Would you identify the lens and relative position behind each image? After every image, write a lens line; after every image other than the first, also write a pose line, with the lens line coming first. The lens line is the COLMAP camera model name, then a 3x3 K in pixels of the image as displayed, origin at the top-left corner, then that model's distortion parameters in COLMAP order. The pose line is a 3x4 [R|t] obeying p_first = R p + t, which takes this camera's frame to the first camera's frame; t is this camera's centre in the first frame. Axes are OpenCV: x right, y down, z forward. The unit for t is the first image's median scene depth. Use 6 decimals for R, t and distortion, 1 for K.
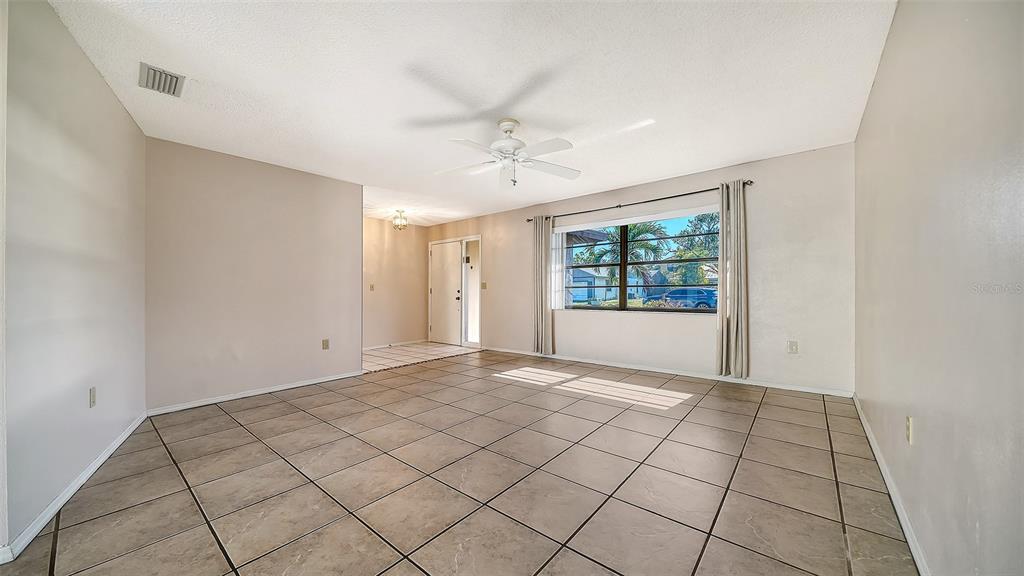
lens RADIAL K [[355.7, 0, 510.2], [0, 355.7, 292.1], [0, 0, 1]] dist [0.000217, -0.000103]
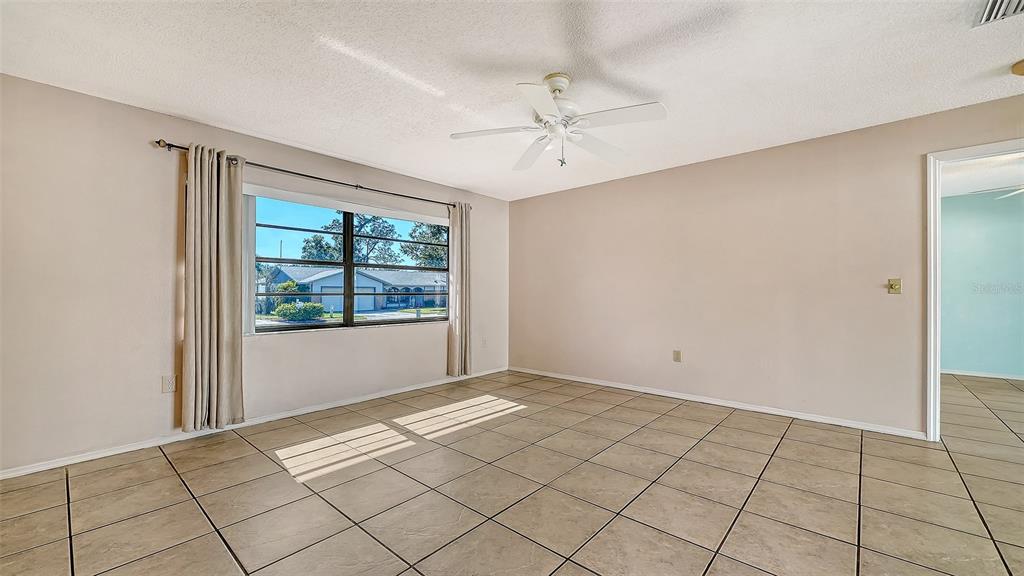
lens RADIAL K [[400.5, 0, 512.4], [0, 400.5, 291.9], [0, 0, 1]] dist [-0.000204, -0.000034]
pose [[0.037228, 0.009618, 0.999261, -0.710664], [0.006854, 0.999928, -0.009880, -0.011522], [-0.999283, 0.007217, 0.037159, 0.879133]]
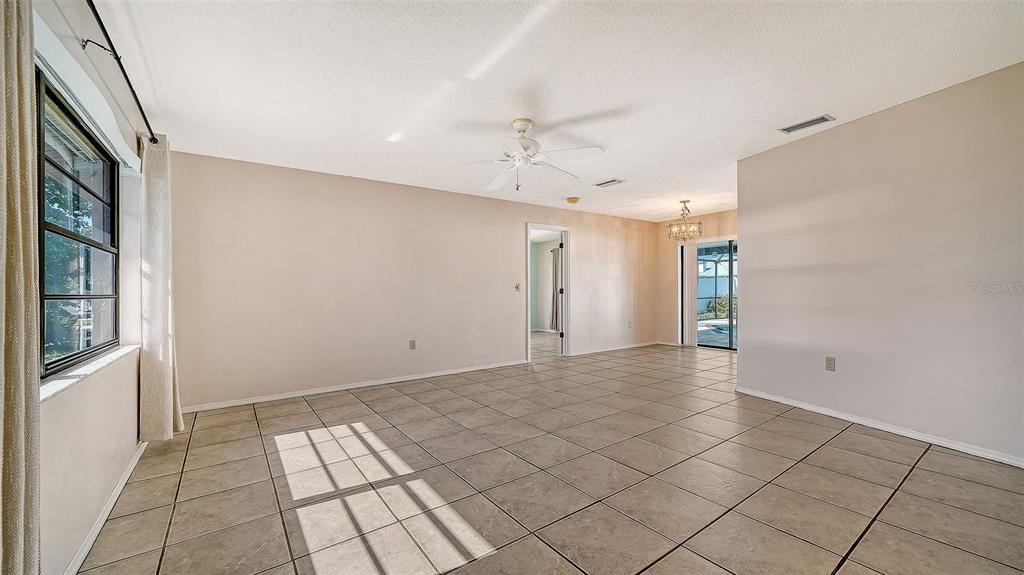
lens RADIAL K [[400.5, 0, 512.4], [0, 400.5, 291.4], [0, 0, 1]] dist [-0.000204, -0.000034]
pose [[-0.967897, 0.017111, 0.250765, -0.207440], [0.018381, 0.999827, 0.002721, -0.014503], [-0.250675, 0.007243, -0.968044, 1.702175]]
